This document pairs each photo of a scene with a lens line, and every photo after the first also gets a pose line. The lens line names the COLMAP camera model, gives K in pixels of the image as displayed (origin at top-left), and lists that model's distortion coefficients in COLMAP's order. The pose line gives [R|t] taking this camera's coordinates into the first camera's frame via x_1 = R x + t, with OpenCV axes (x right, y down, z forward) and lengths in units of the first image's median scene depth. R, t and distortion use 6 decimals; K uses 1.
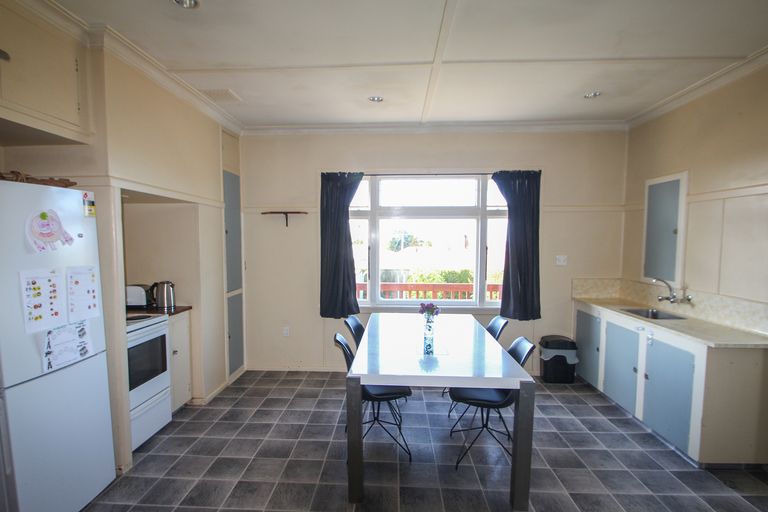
lens RADIAL K [[377.3, 0, 379.2], [0, 377.3, 272.0], [0, 0, 1]] dist [0.001148, -0.000832]
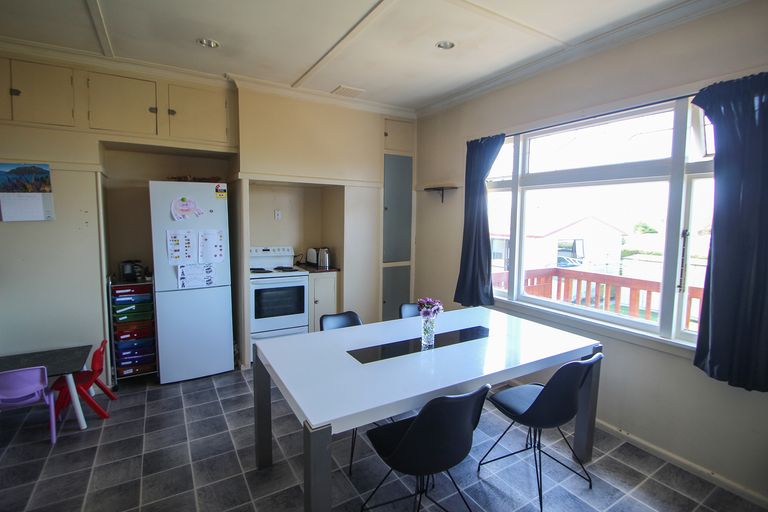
lens RADIAL K [[377.3, 0, 391.3], [0, 377.3, 249.7], [0, 0, 1]] dist [0.001148, -0.000832]
pose [[0.577792, 0.077280, -0.812517, 0.790085], [-0.079975, 0.996077, 0.037867, -0.043370], [0.812256, 0.043102, 0.581706, 0.550855]]
